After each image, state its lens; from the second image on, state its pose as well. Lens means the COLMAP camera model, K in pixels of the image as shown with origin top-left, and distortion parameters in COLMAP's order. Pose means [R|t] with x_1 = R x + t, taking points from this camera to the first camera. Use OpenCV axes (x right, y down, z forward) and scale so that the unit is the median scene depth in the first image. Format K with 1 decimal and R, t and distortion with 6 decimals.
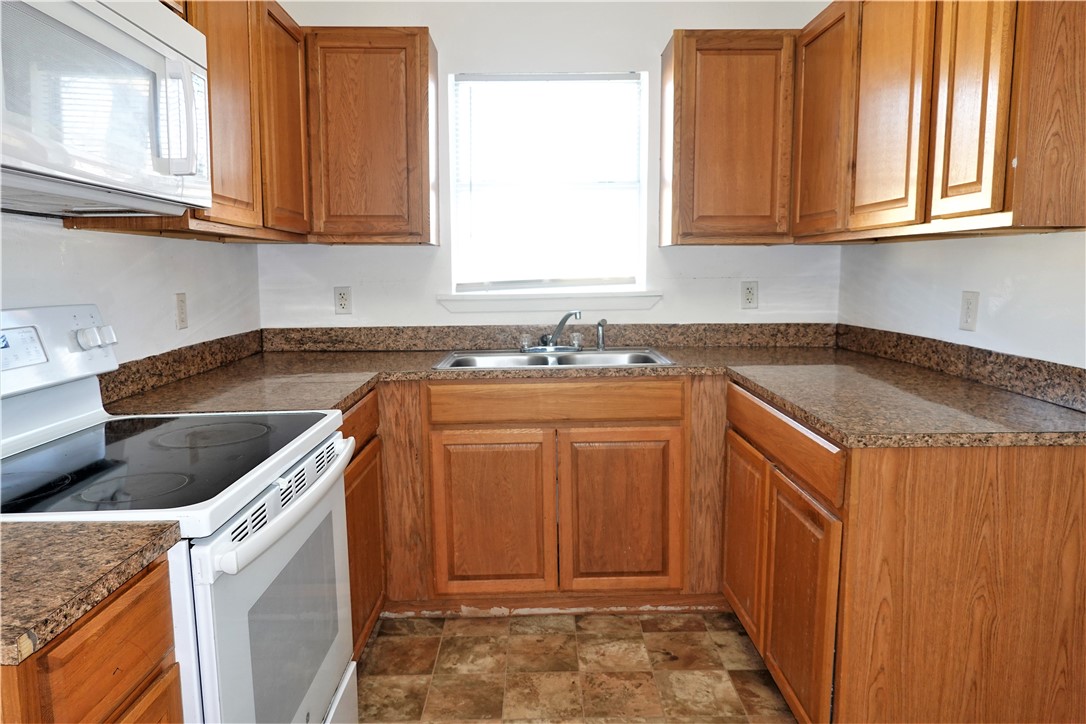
lens RADIAL K [[721.8, 0, 539.7], [0, 721.8, 358.7], [0, 0, 1]] dist [-0.003777, 0.001345]
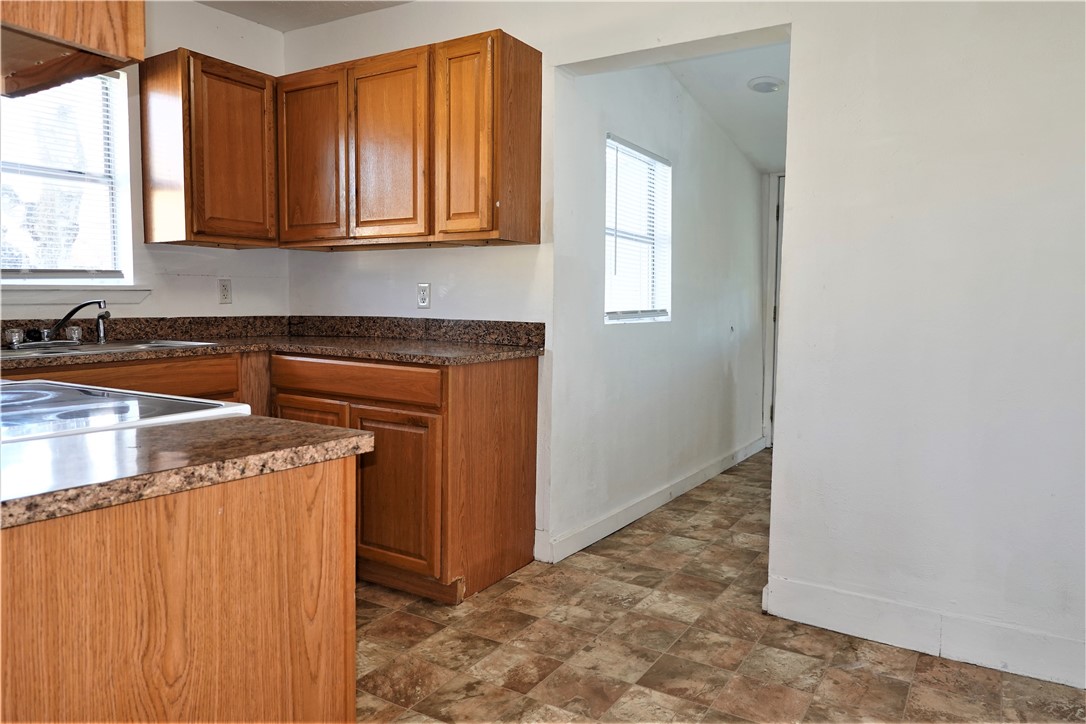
lens RADIAL K [[746.3, 0, 542.8], [0, 746.3, 355.7], [0, 0, 1]] dist [-0.004136, -0.001601]
pose [[0.528046, -0.051385, 0.847660, -0.539034], [0.096875, 0.995297, -0.000013, 0.073613], [-0.843672, 0.082124, 0.530541, -0.044619]]
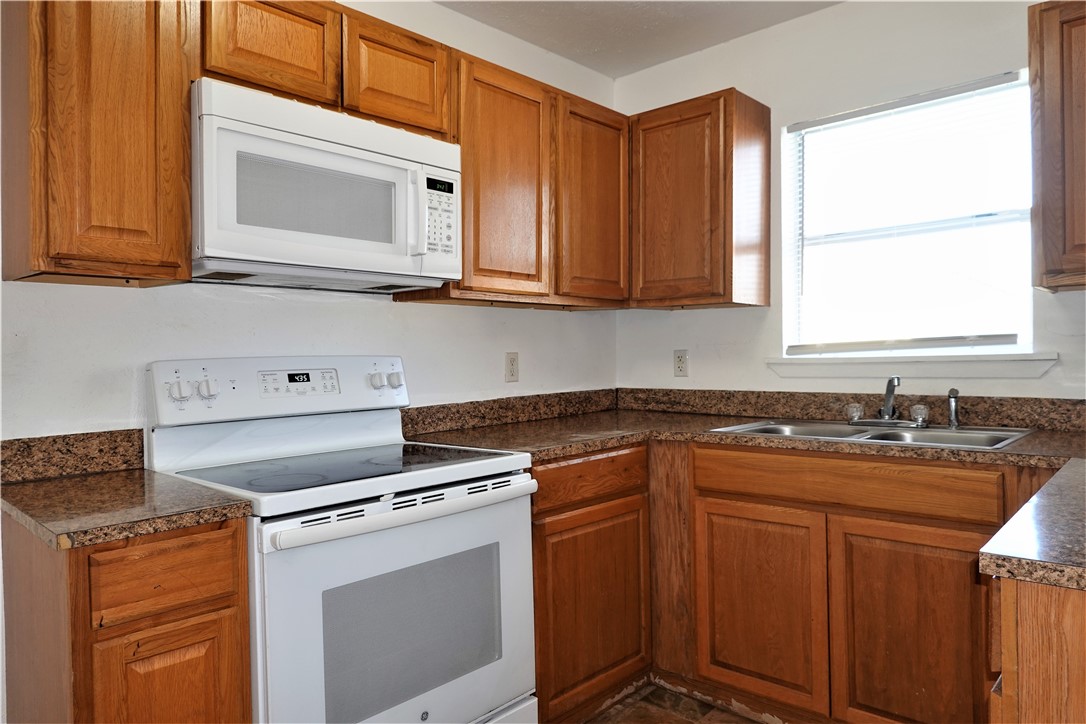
lens RADIAL K [[721.0, 0, 543.8], [0, 721.0, 360.9], [0, 0, 1]] dist [0.002359, -0.001166]
pose [[0.723885, 0.004610, -0.689905, 0.355515], [-0.076430, 0.994358, -0.073550, 0.007650], [0.685674, 0.105971, 0.720153, 0.152891]]
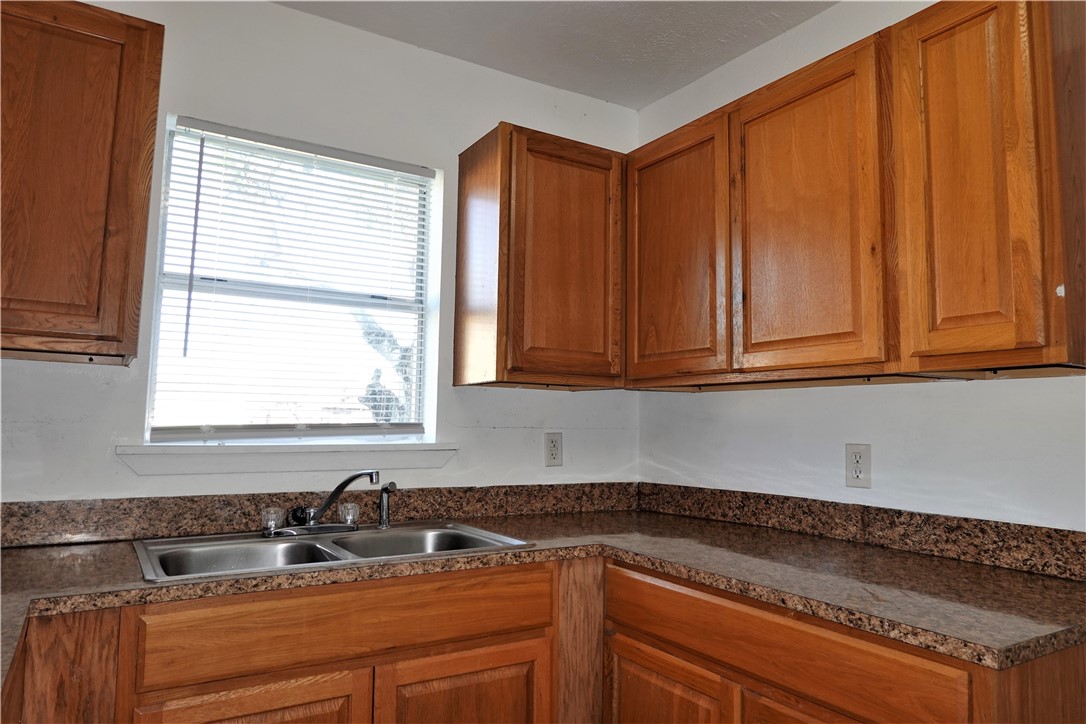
lens RADIAL K [[721.8, 0, 539.7], [0, 721.8, 358.7], [0, 0, 1]] dist [-0.003777, 0.001345]
pose [[0.855948, 0.069717, 0.512340, -0.183256], [0.044110, 0.977411, -0.206695, -0.024042], [-0.515177, 0.199520, 0.833537, 0.365265]]
